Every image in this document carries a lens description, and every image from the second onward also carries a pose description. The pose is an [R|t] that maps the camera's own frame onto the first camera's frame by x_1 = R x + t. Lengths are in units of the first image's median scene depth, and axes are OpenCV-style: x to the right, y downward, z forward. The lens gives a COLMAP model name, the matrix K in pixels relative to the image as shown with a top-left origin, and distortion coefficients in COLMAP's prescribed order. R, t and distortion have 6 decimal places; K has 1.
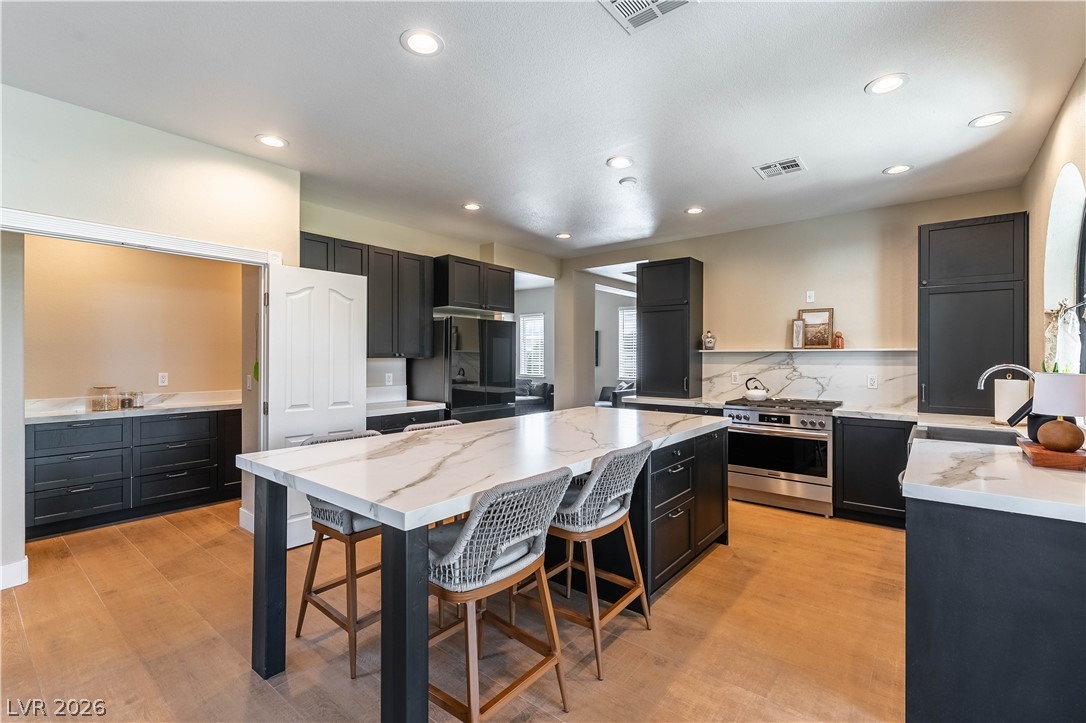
lens RADIAL K [[472.1, 0, 544.5], [0, 472.1, 359.1], [0, 0, 1]] dist [-0.001967, -0.000184]
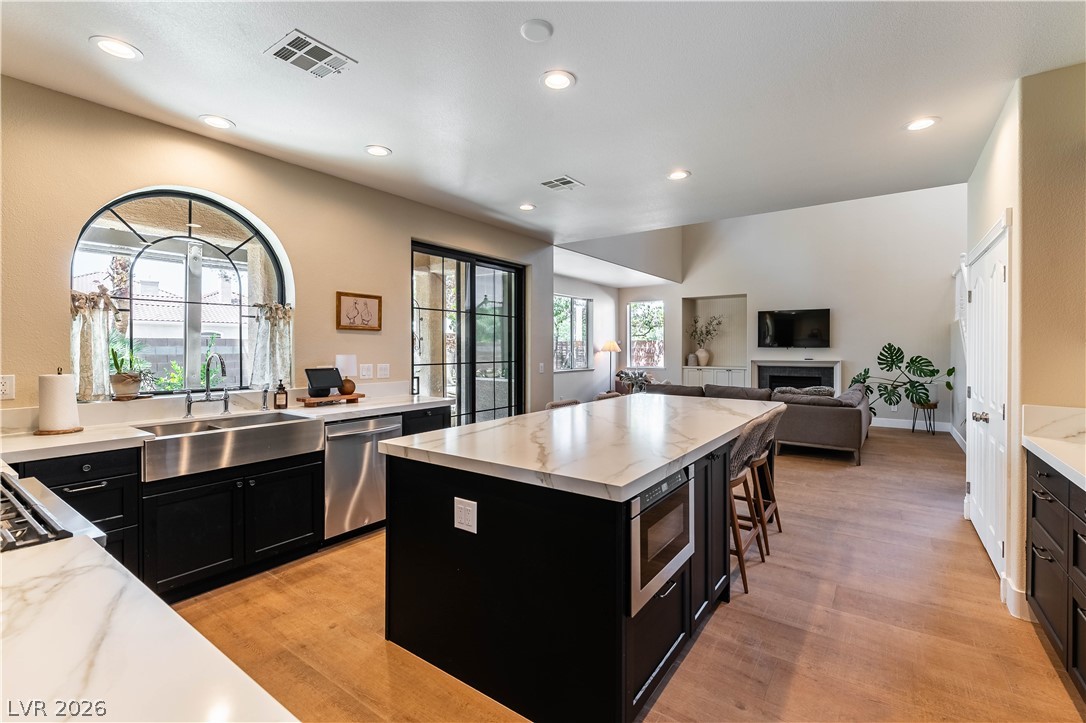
lens RADIAL K [[472.1, 0, 540.4], [0, 472.1, 355.0], [0, 0, 1]] dist [-0.001967, -0.000184]
pose [[-0.998755, -0.003775, -0.049732, 0.247354], [-0.004080, 0.999974, 0.006019, 0.002640], [0.049708, 0.006214, -0.998744, 1.929216]]
